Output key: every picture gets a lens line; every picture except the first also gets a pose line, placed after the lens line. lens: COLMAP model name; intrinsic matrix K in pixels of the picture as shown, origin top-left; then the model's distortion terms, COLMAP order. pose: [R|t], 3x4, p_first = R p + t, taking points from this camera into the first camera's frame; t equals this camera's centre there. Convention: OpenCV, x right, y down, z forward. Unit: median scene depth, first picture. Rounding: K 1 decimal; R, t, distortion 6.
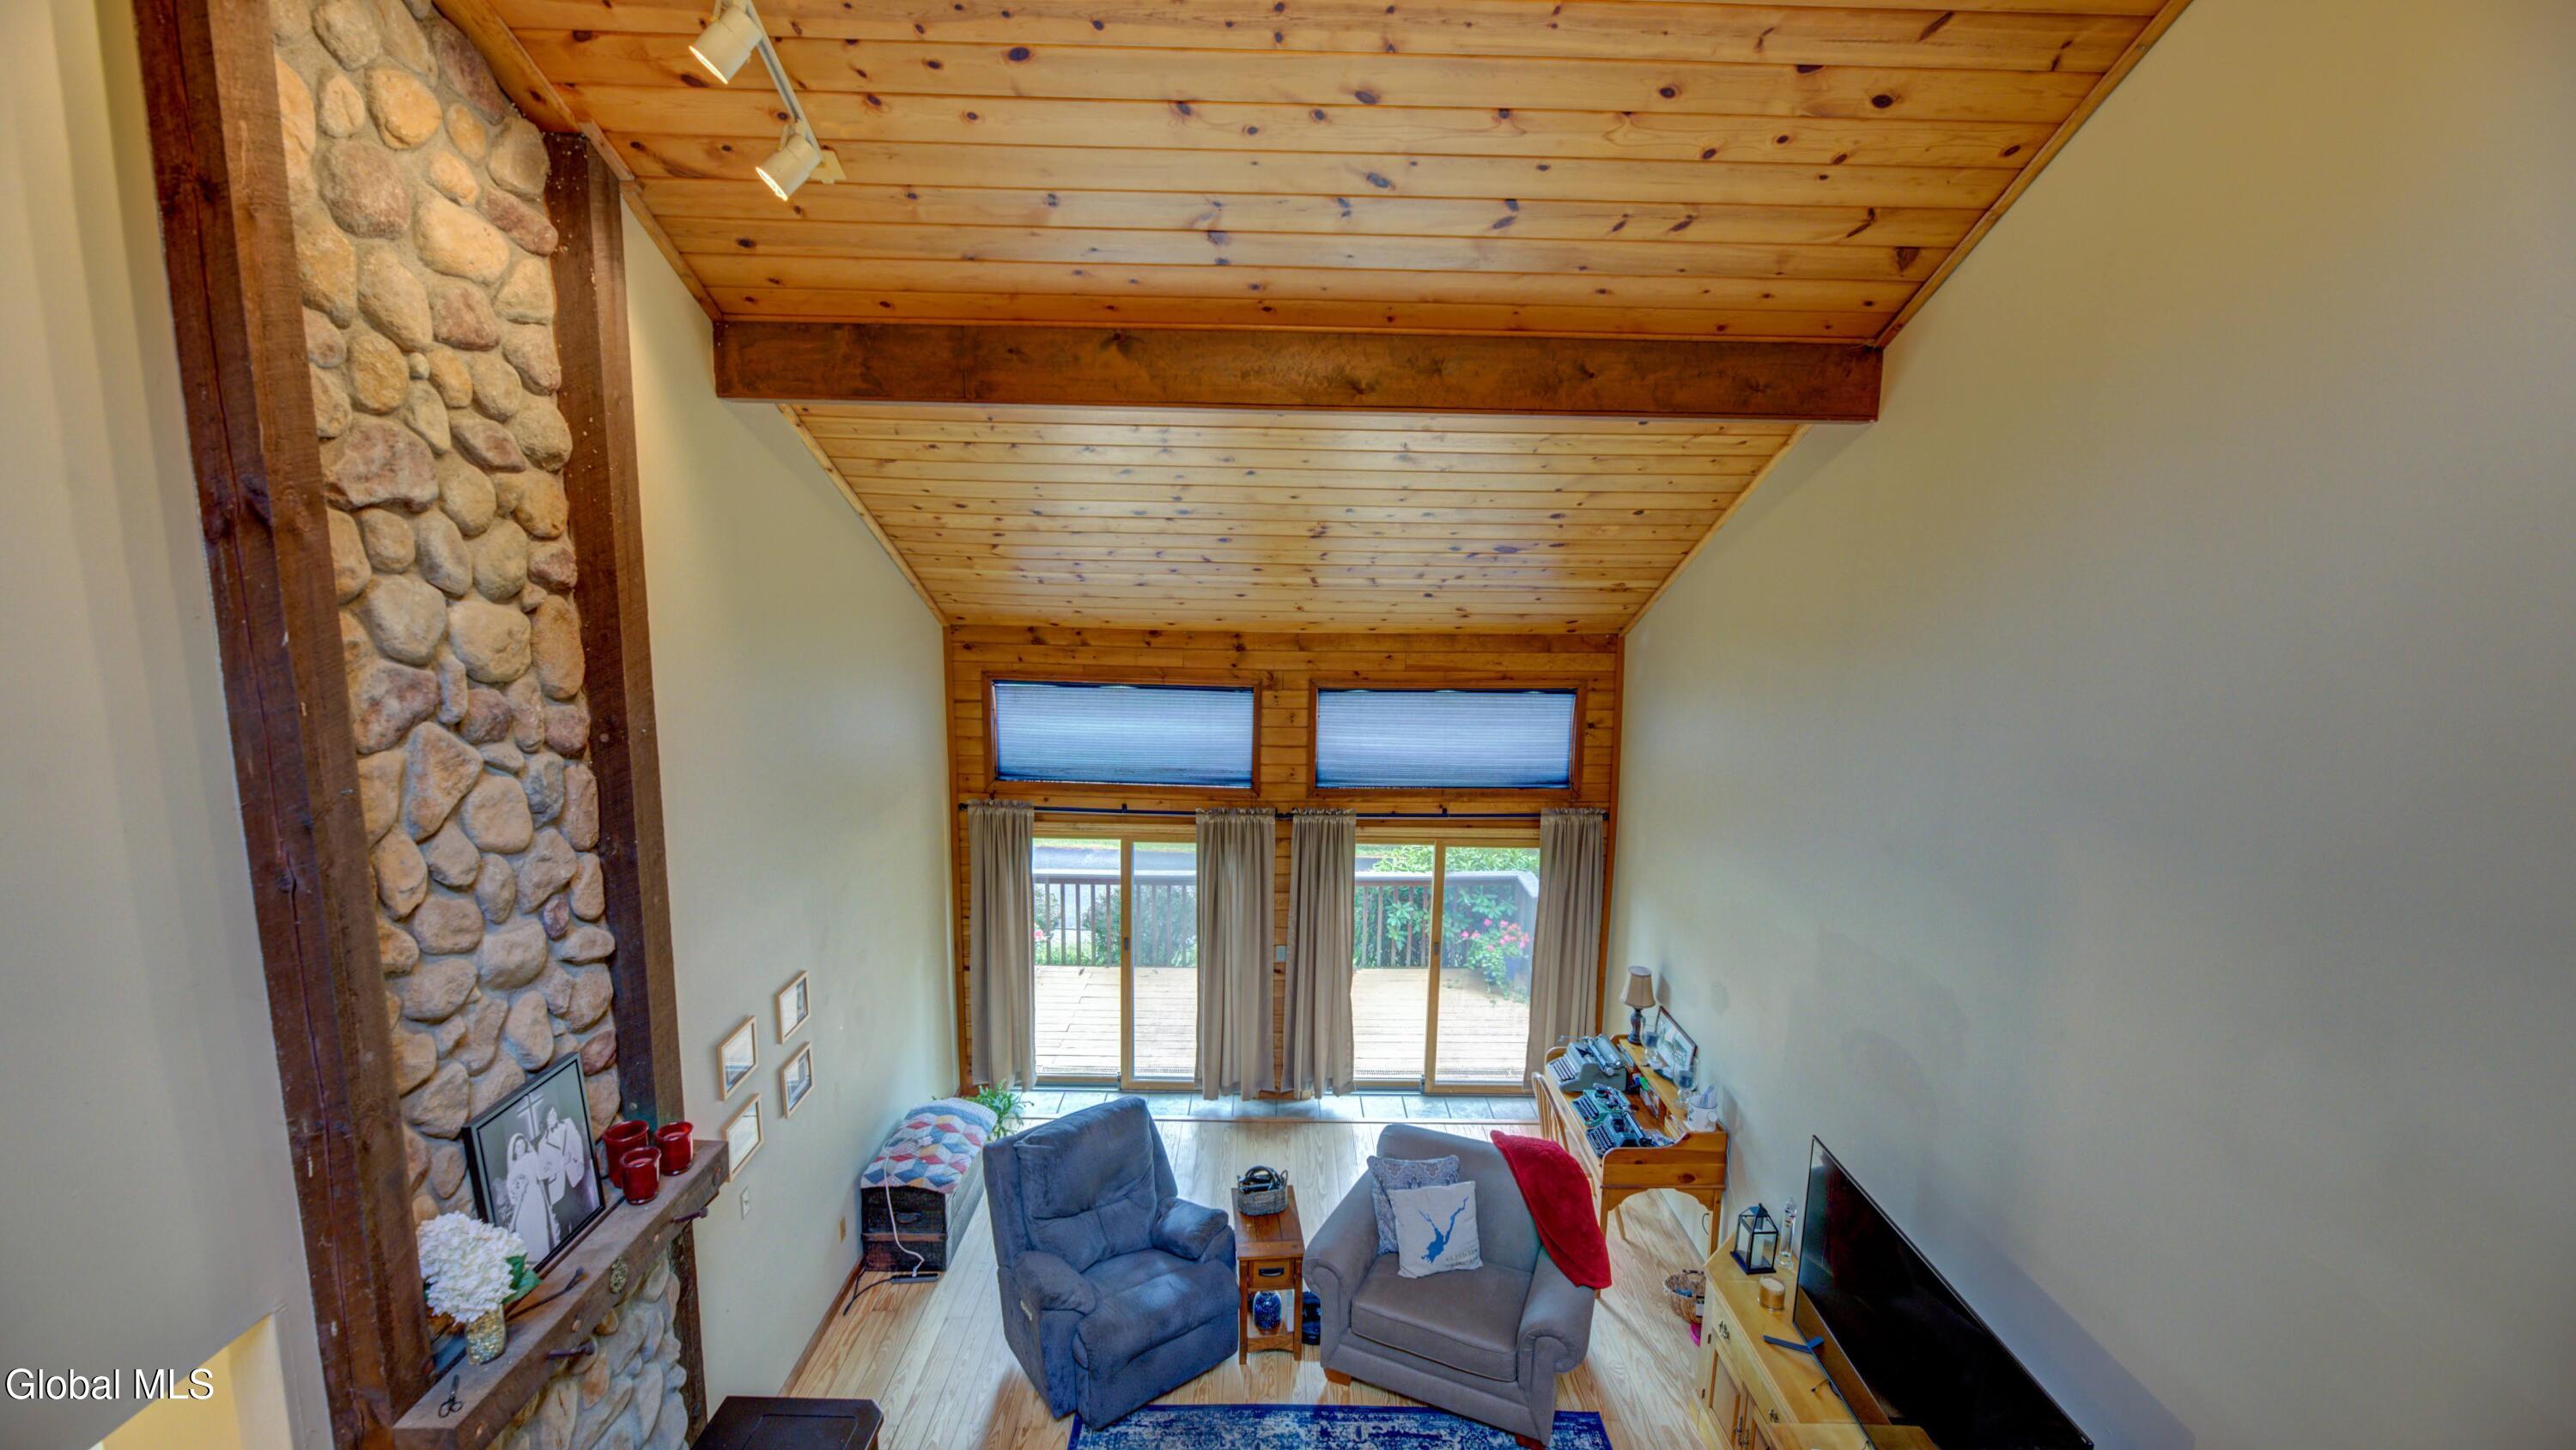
lens RADIAL K [[1040.6, 0, 1287.4], [0, 1040.6, 728.6], [0, 0, 1]] dist [-0.002021, -0.002623]
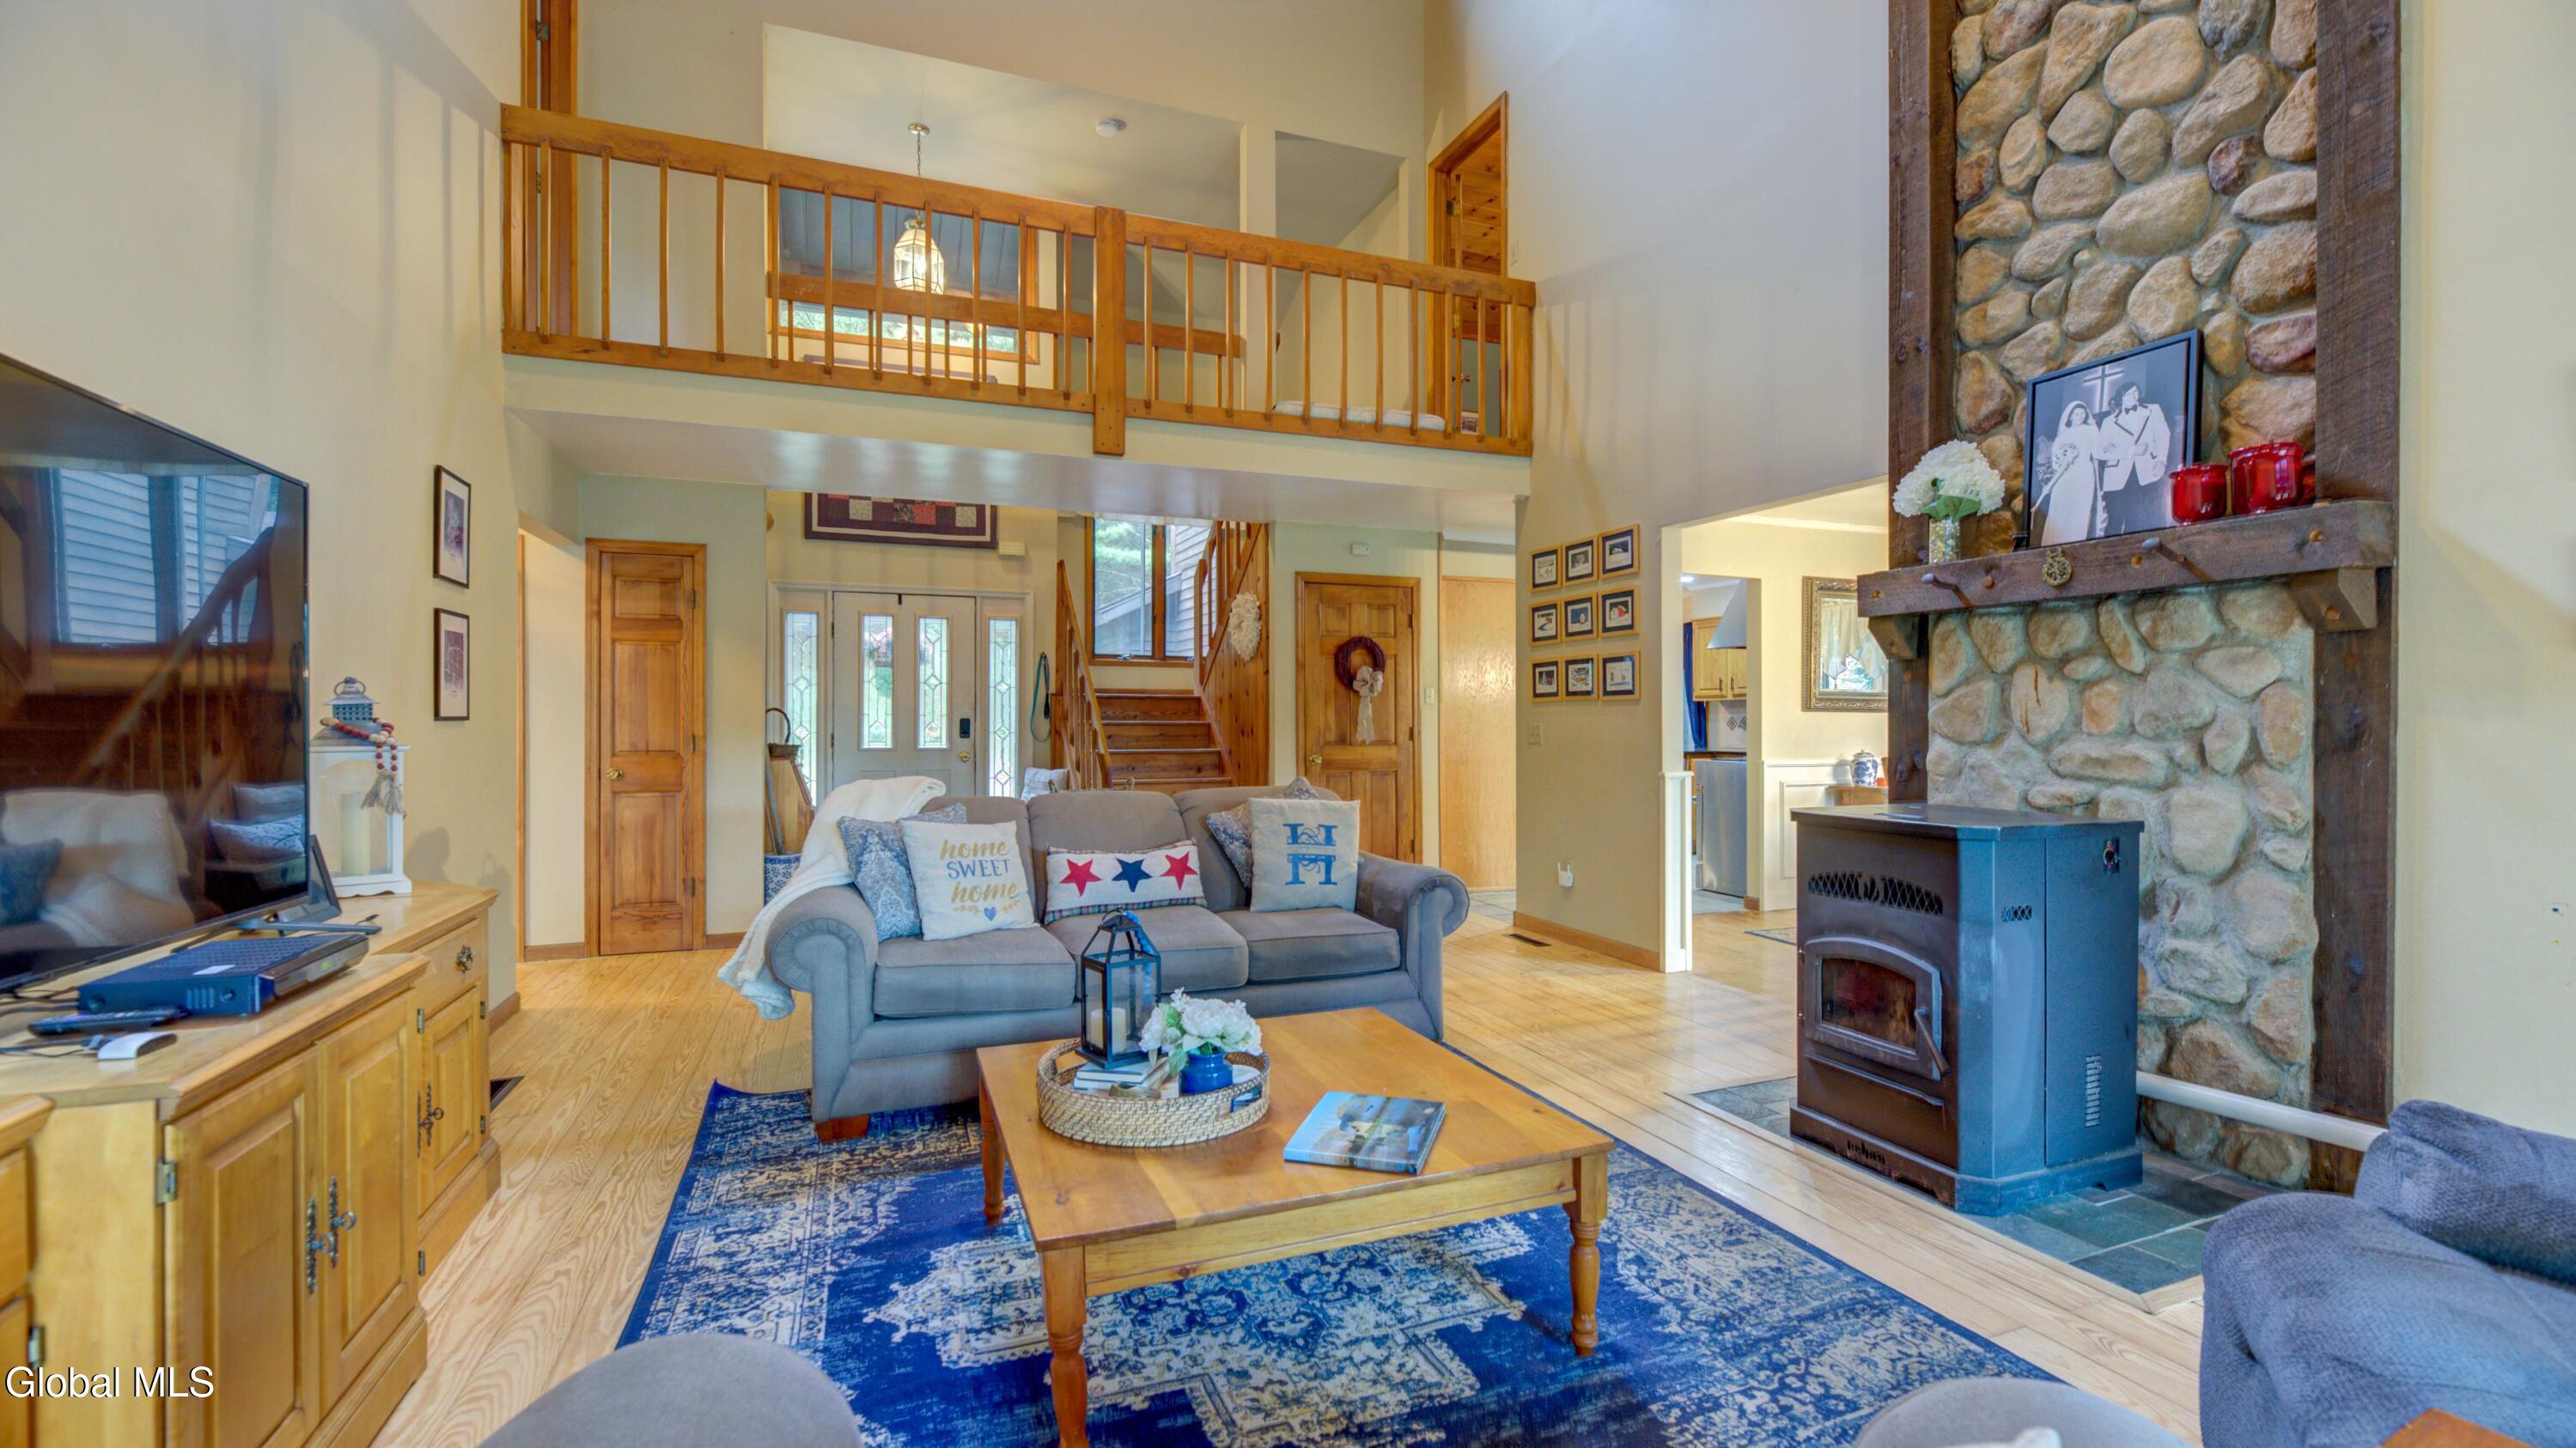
lens RADIAL K [[1040.7, 0, 1297.9], [0, 1040.7, 733.3], [0, 0, 1]] dist [-0.002021, -0.002623]
pose [[-0.935113, -0.019475, -0.353813, 0.181768], [-0.076330, 0.986119, 0.147457, 0.356401], [0.346030, 0.164895, -0.923619, 0.993942]]
